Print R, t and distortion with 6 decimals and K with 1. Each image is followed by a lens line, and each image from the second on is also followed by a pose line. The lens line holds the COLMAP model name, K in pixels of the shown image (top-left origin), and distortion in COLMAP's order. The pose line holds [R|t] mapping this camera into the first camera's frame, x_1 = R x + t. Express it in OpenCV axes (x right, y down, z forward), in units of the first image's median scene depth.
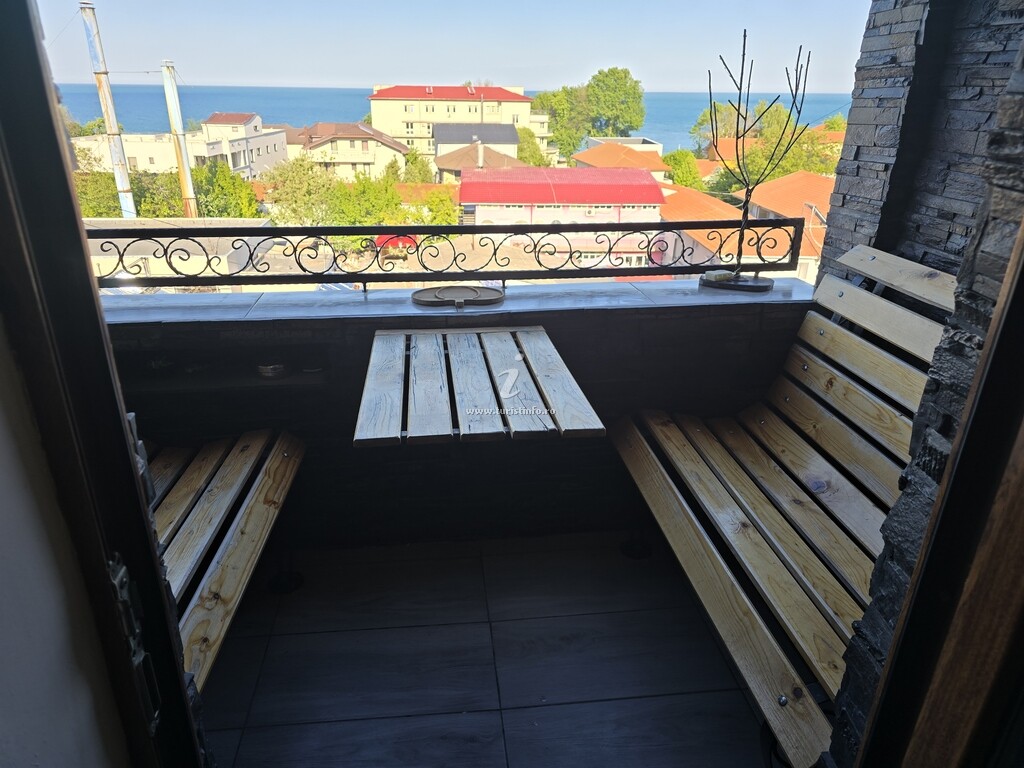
lens RADIAL K [[688.1, 0, 502.1], [0, 688.1, 387.2], [0, 0, 1]] dist [0.028741, -0.023874]
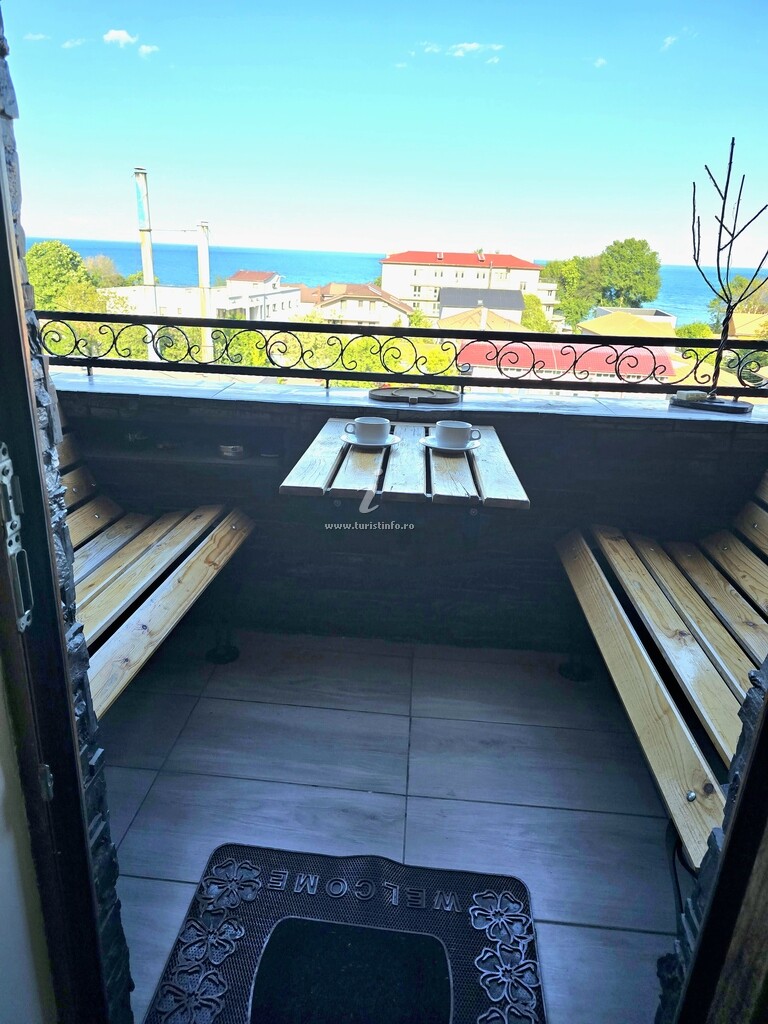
lens RADIAL K [[688.1, 0, 371.1], [0, 688.1, 509.6], [0, 0, 1]] dist [0.028741, -0.023874]
pose [[0.980856, 0.090378, -0.172490, 0.066410], [-0.100617, 0.993589, -0.051548, 0.097127], [0.166725, 0.067916, 0.983662, -0.000627]]
